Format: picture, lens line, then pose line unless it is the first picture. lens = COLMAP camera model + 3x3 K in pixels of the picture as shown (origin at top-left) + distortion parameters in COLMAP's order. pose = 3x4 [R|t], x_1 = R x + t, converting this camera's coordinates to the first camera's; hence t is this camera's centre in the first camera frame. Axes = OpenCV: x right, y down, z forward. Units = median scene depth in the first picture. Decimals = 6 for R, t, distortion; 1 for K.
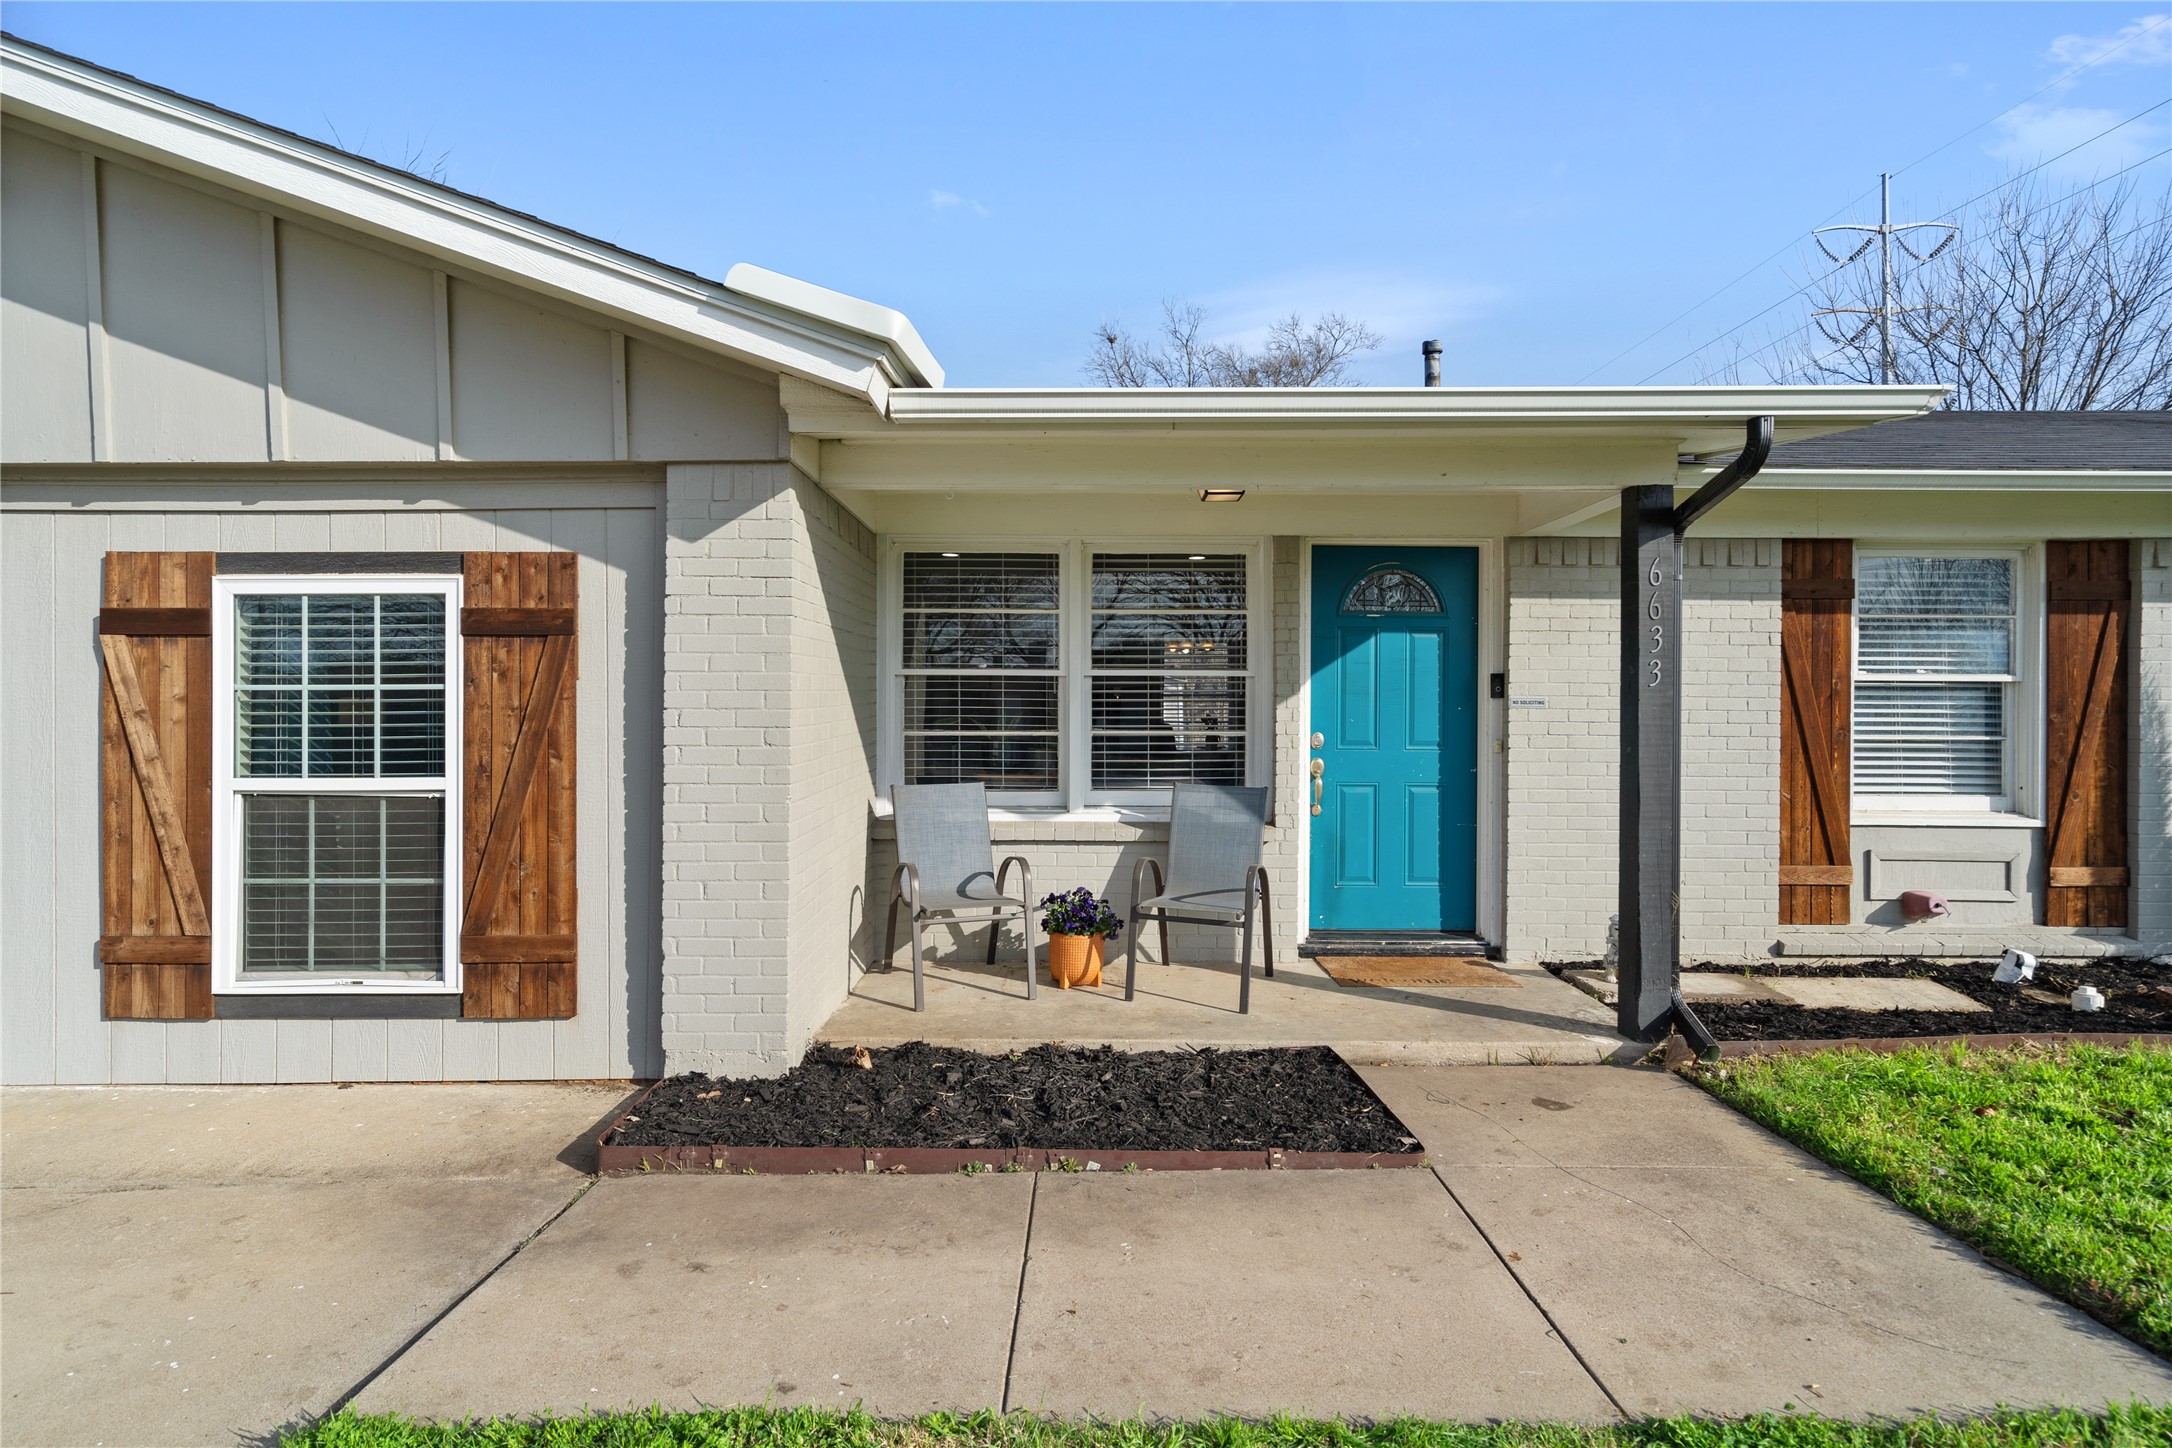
lens RADIAL K [[1054.5, 0, 1050.7], [0, 1054.5, 718.5], [0, 0, 1]] dist [0.002421, 0.000168]
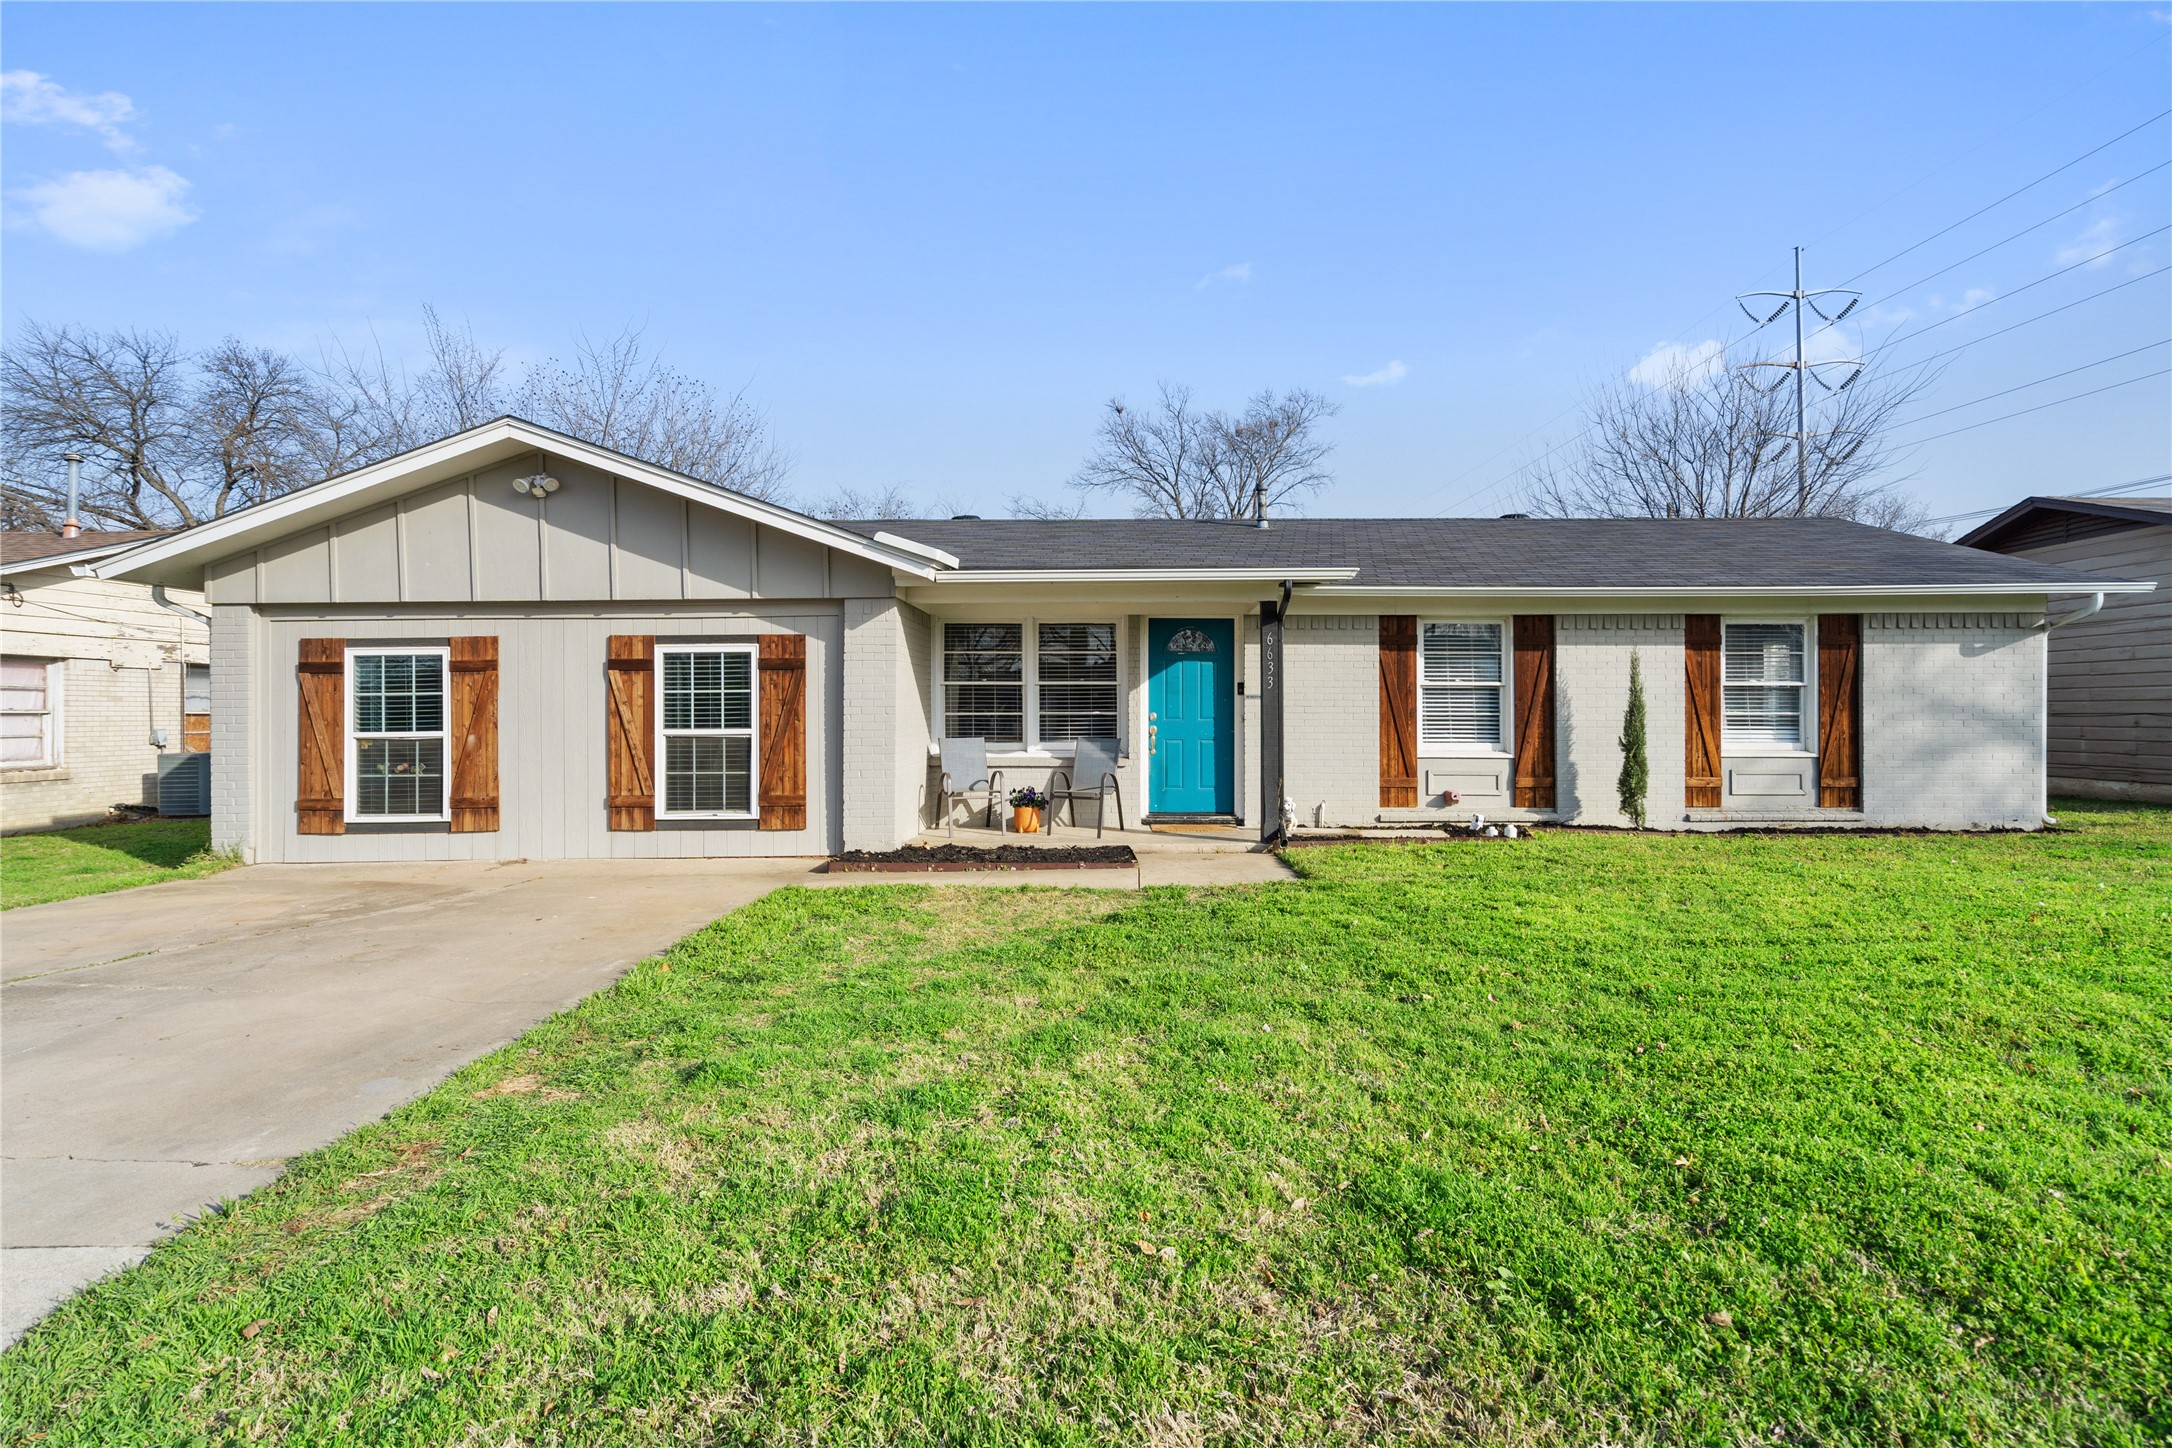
lens RADIAL K [[1026.7, 0, 1088.6], [0, 1026.7, 721.9], [0, 0, 1]] dist [-0.001219, 0.000094]
pose [[0.999940, -0.004583, -0.009948, 0.174074], [0.004562, 0.999987, -0.002083, 0.039394], [0.009958, 0.002038, 0.999948, -1.074557]]
